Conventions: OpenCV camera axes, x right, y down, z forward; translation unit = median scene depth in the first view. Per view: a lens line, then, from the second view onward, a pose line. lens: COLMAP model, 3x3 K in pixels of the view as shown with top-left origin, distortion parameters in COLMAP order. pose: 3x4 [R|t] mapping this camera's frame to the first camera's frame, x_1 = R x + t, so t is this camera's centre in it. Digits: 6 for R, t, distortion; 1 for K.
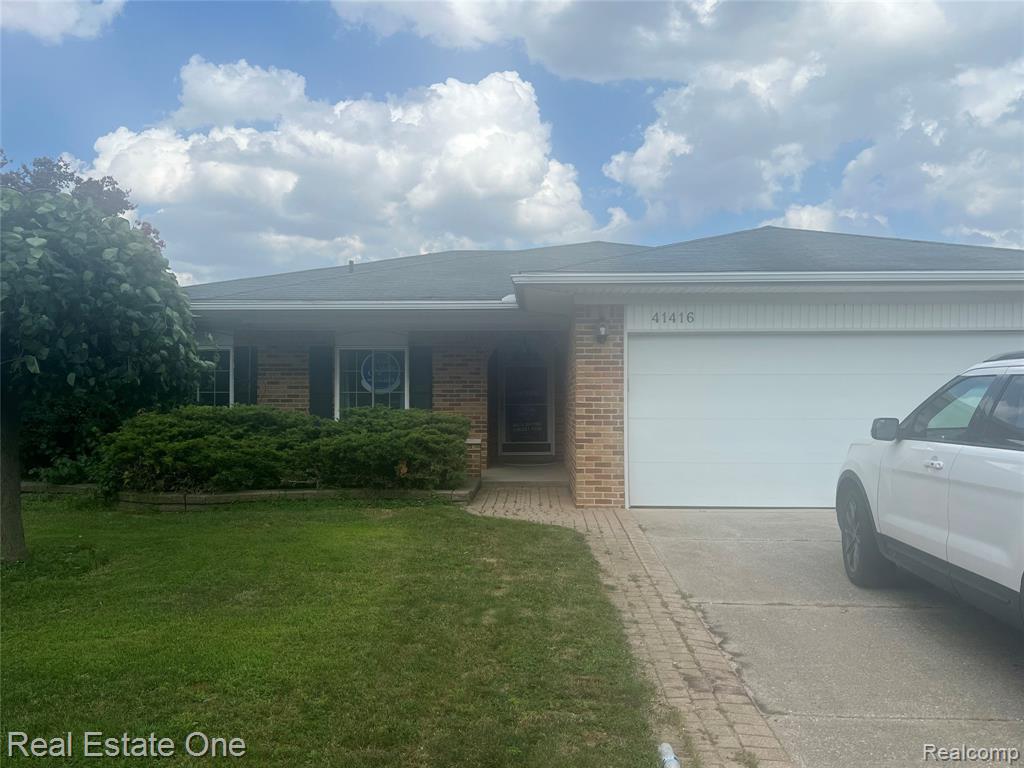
lens RADIAL K [[861.0, 0, 510.6], [0, 861.0, 388.6], [0, 0, 1]] dist [0.089184, -0.190531]
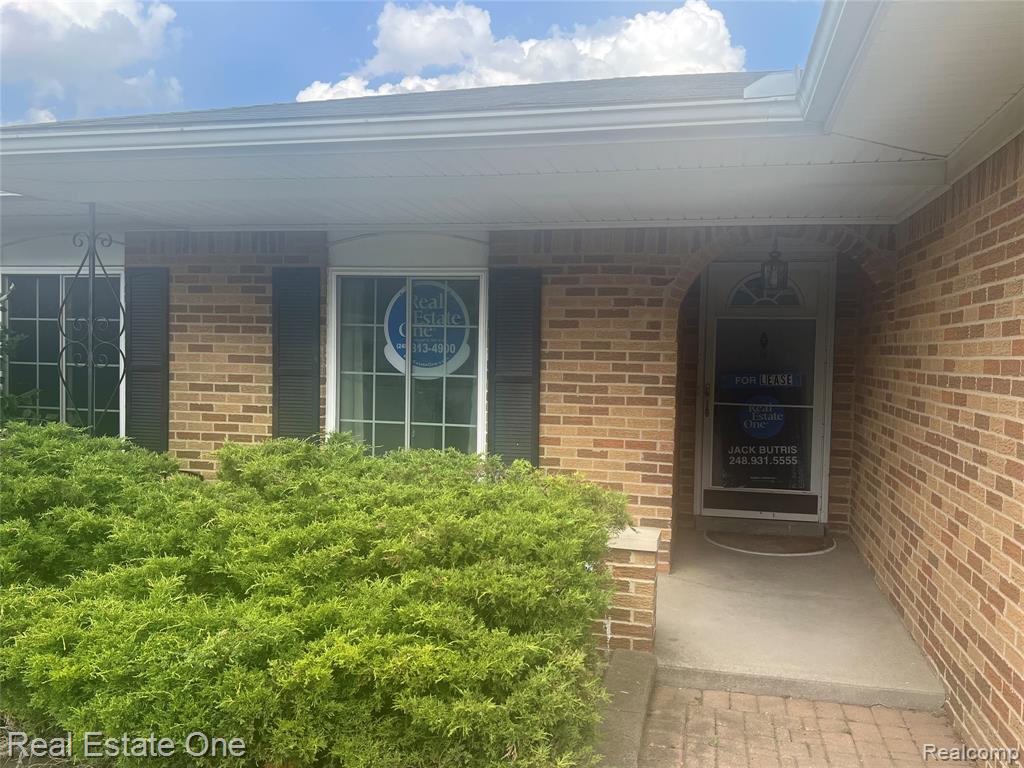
lens RADIAL K [[861.0, 0, 510.6], [0, 861.0, 388.6], [0, 0, 1]] dist [0.089184, -0.190531]
pose [[0.977936, 0.031689, -0.206486, -0.024735], [-0.019166, 0.997869, 0.062372, -0.022494], [0.208023, -0.057038, 0.976460, 0.774954]]
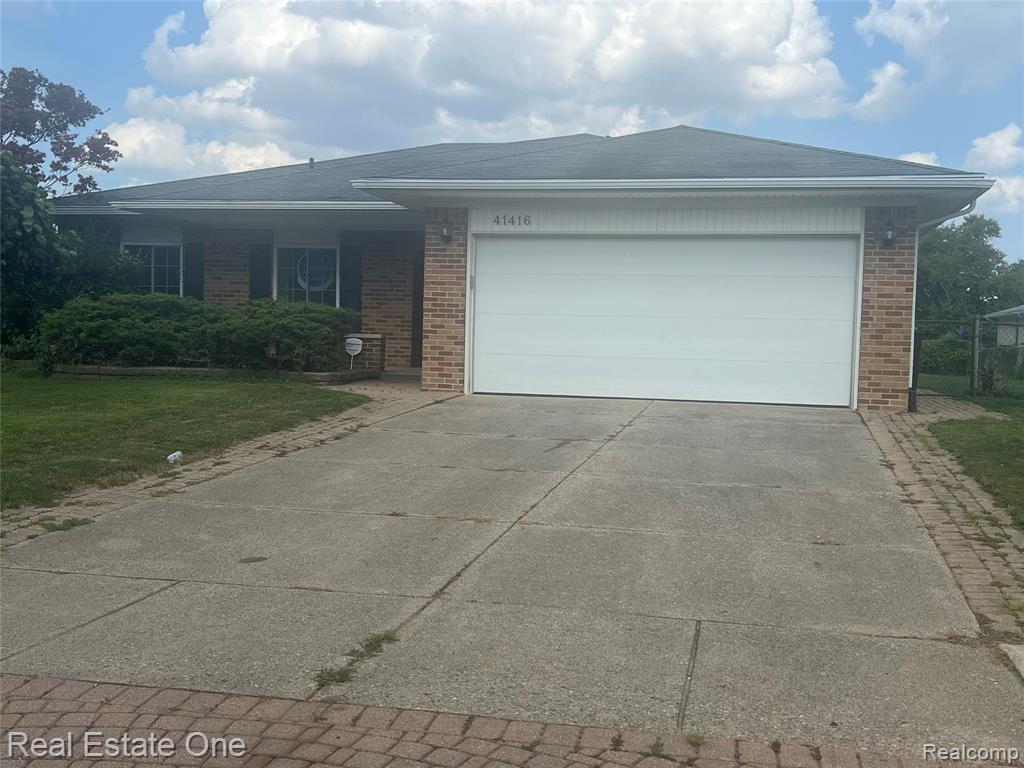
lens RADIAL K [[1178.9, 0, 509.5], [0, 1178.9, 402.4], [0, 0, 1]] dist [0.178089, -0.631493]
pose [[0.979547, 0.039126, -0.197377, 0.483088], [-0.024323, 0.996744, 0.076874, 0.031641], [0.199742, -0.070501, 0.977309, -0.467557]]
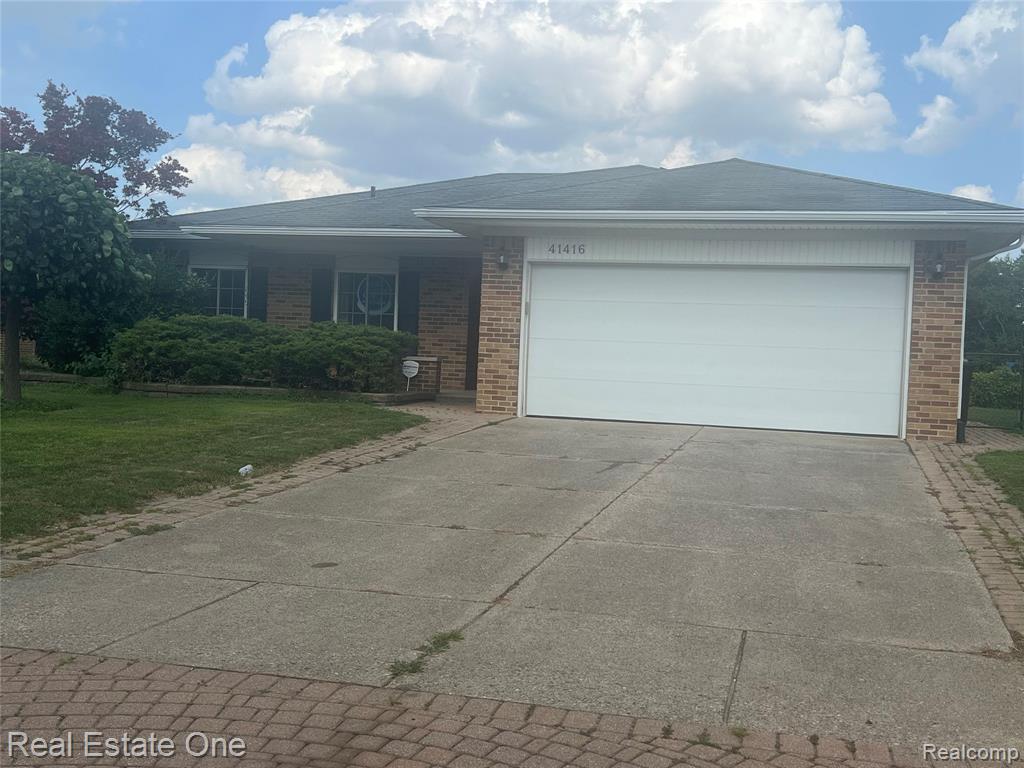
lens RADIAL K [[1179.3, 0, 512.0], [0, 1179.3, 384.0], [0, 0, 1]] dist [0.153984, -0.506431]
pose [[0.970357, 0.048144, -0.236833, 0.485693], [-0.039542, 0.998379, 0.040941, 0.032484], [0.238421, -0.030363, 0.970687, -0.506012]]
